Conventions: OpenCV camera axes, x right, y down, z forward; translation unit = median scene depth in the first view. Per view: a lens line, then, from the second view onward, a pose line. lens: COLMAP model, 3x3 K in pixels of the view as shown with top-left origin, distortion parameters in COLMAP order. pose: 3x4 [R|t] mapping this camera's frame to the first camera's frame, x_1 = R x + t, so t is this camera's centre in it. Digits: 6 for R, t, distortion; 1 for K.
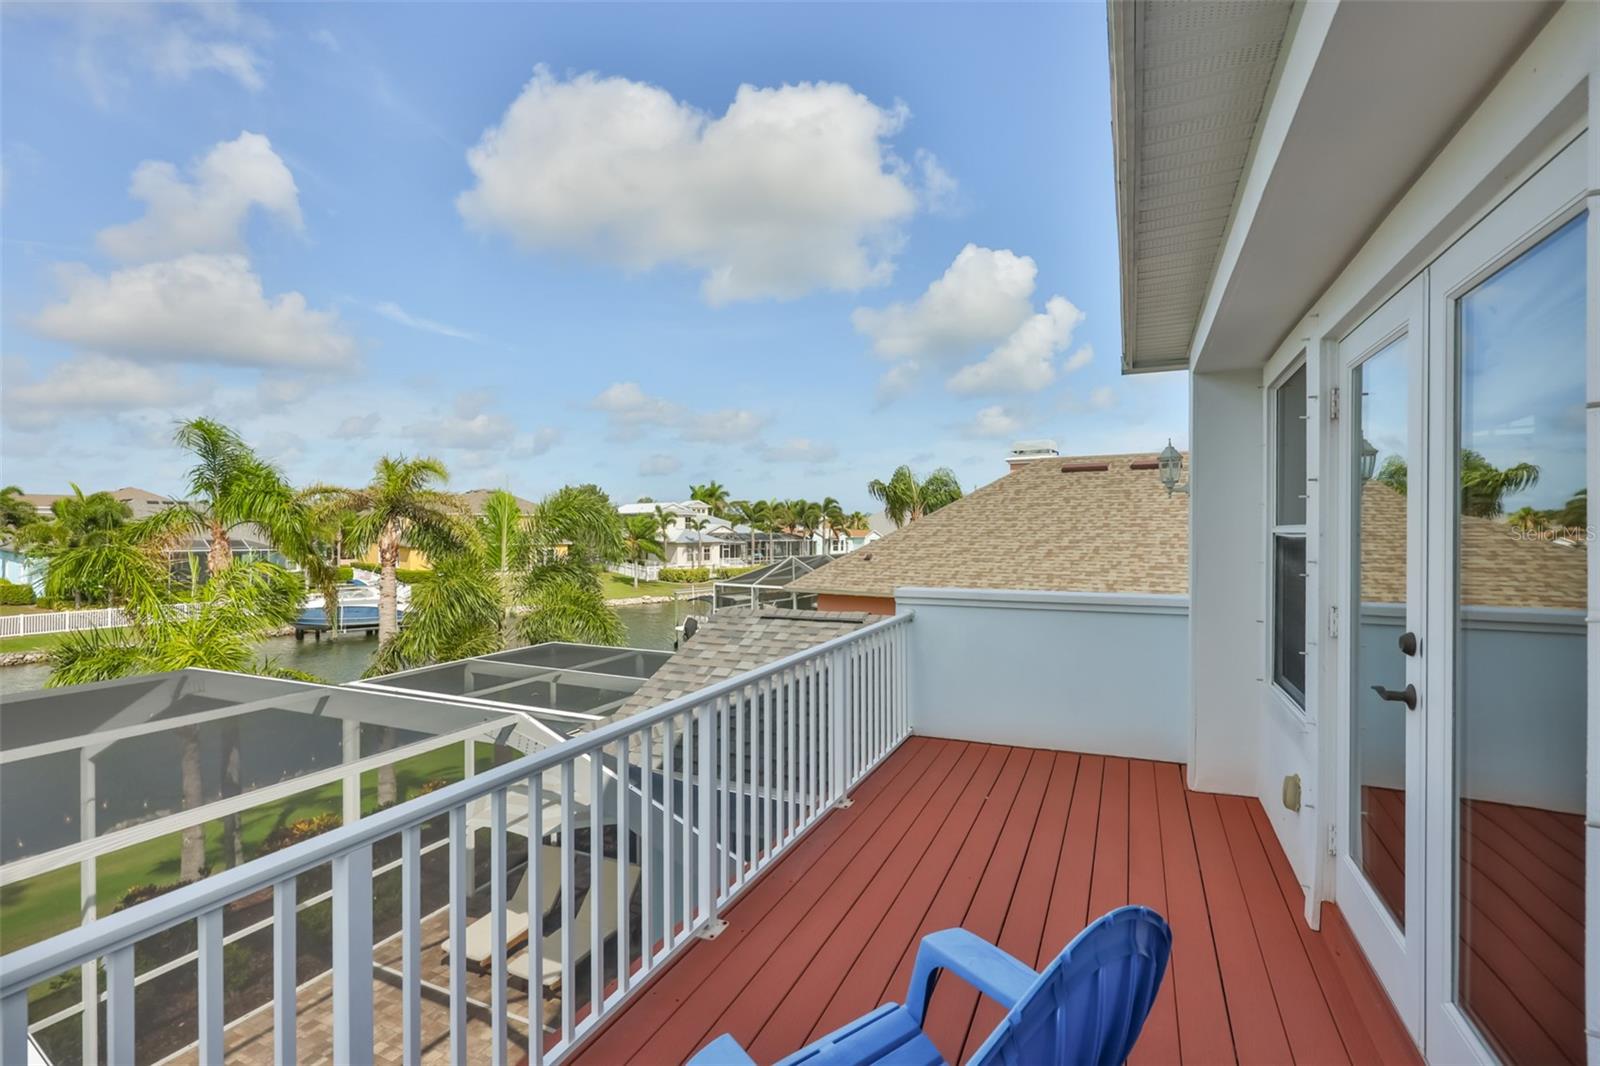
lens RADIAL K [[690.5, 0, 808.7], [0, 690.5, 532.1], [0, 0, 1]] dist [-0.000381, 0.000675]
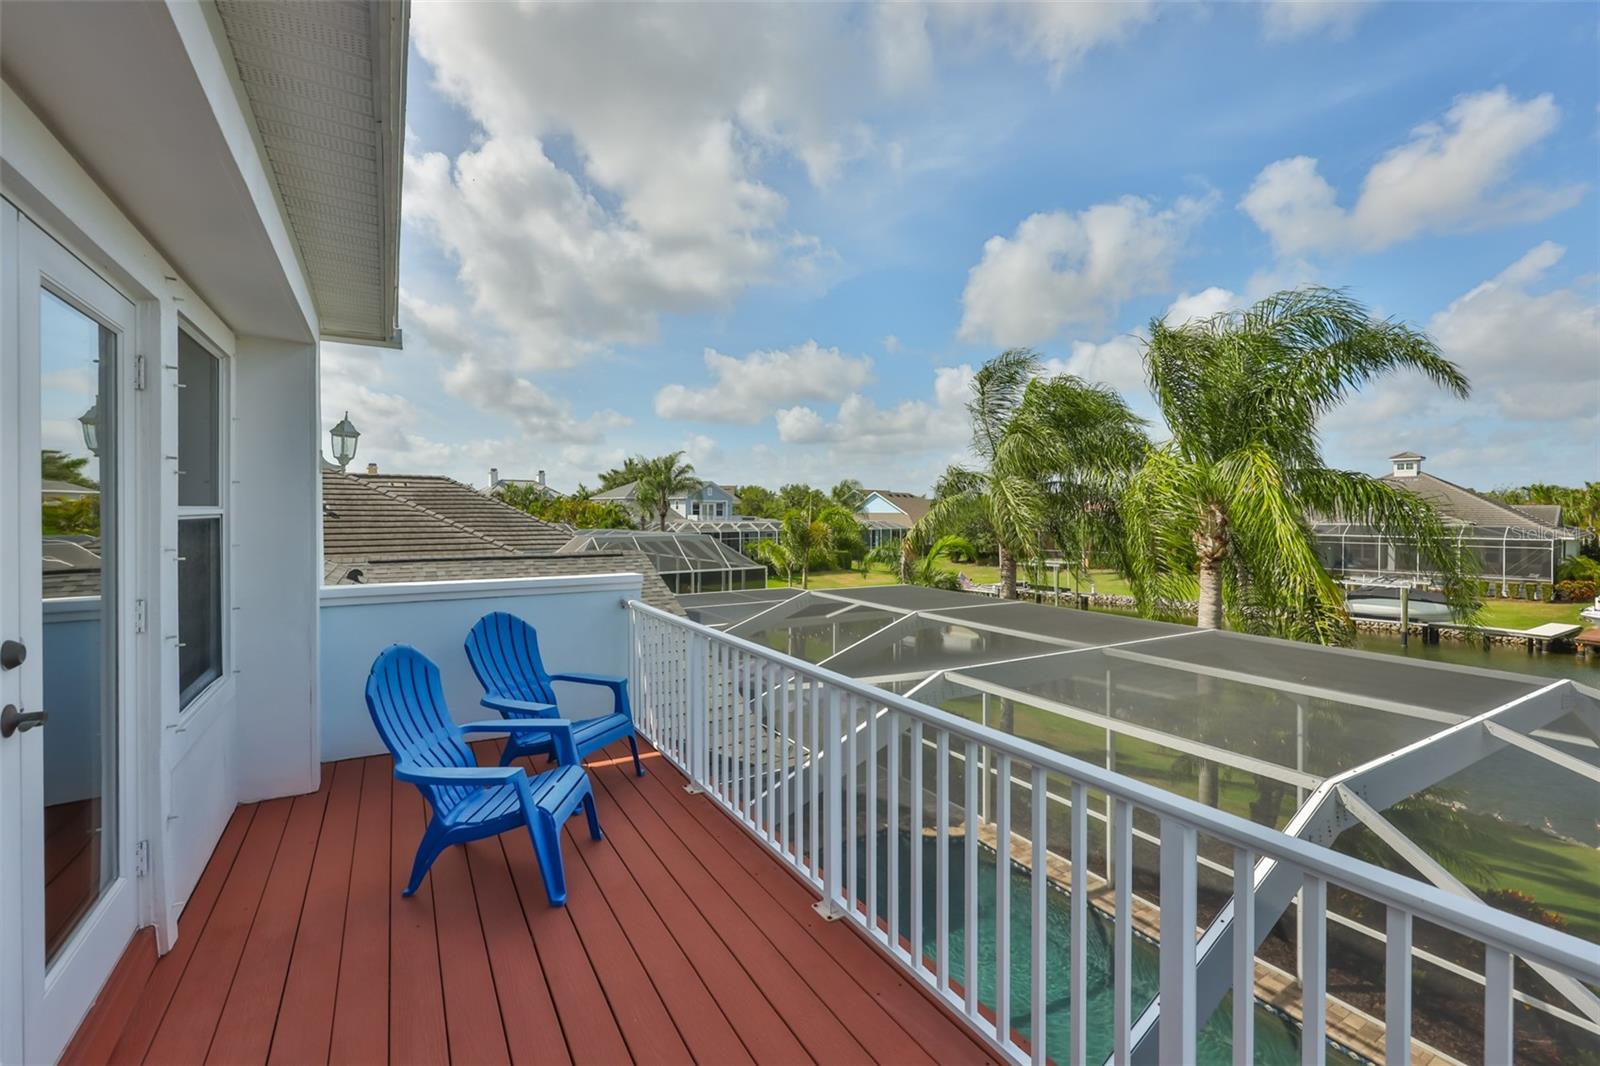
lens RADIAL K [[690.5, 0, 808.2], [0, 690.5, 523.5], [0, 0, 1]] dist [-0.000381, 0.000675]
pose [[-0.562723, 0.010048, -0.826584, 0.625121], [-0.001827, 0.999909, 0.013399, -0.000782], [0.826643, 0.009050, -0.562654, 1.365780]]
